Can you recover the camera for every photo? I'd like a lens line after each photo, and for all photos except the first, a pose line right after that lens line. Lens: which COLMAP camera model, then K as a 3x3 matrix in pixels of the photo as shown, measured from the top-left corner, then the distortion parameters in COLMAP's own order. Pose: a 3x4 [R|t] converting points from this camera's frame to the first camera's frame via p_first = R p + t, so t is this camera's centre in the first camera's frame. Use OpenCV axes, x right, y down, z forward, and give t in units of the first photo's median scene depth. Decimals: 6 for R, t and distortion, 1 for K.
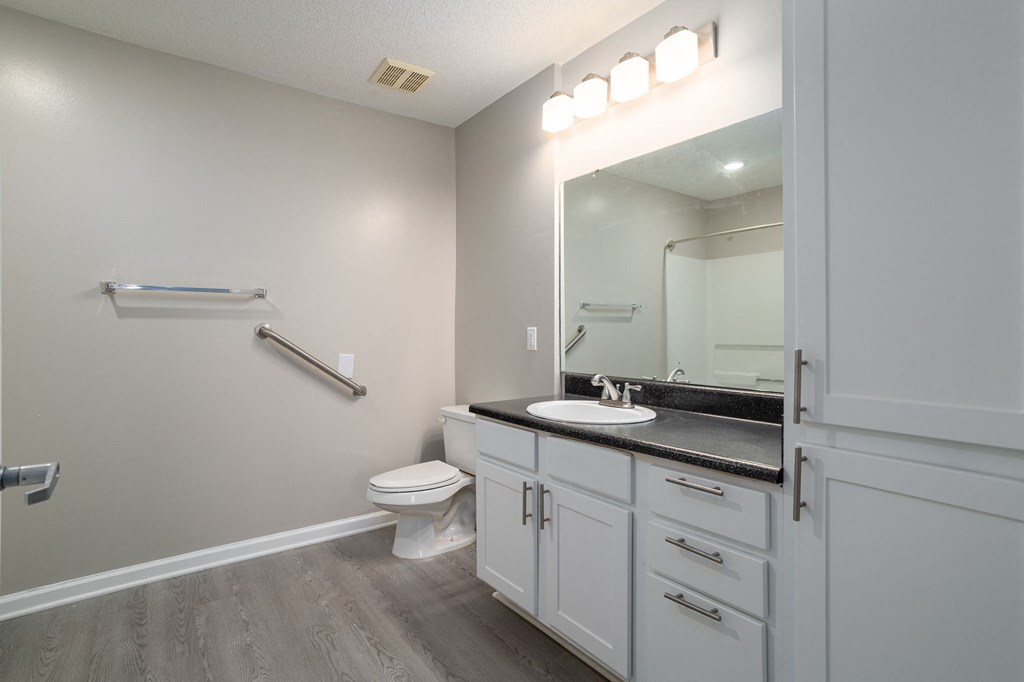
lens RADIAL K [[502.3, 0, 509.3], [0, 502.3, 333.3], [0, 0, 1]] dist [-0.053249, 0.035493]
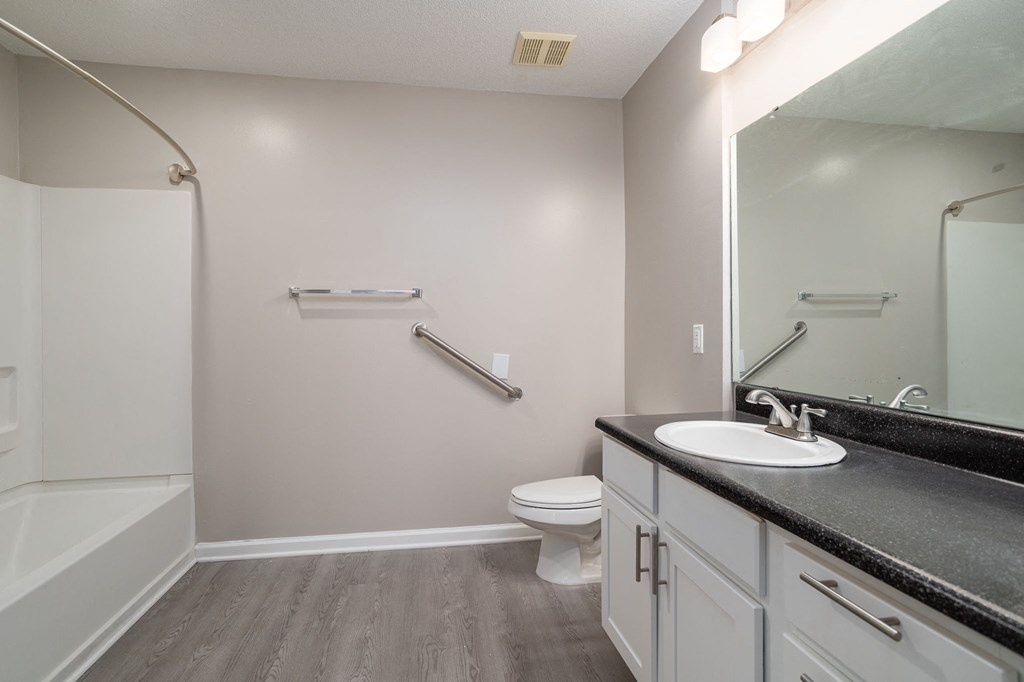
lens RADIAL K [[502.3, 0, 509.3], [0, 502.3, 333.3], [0, 0, 1]] dist [-0.053249, 0.035493]
pose [[0.891236, 0.000429, -0.453539, 0.154971], [0.000598, 0.999998, 0.002122, 0.000108], [0.453539, -0.002163, 0.891234, 0.178764]]
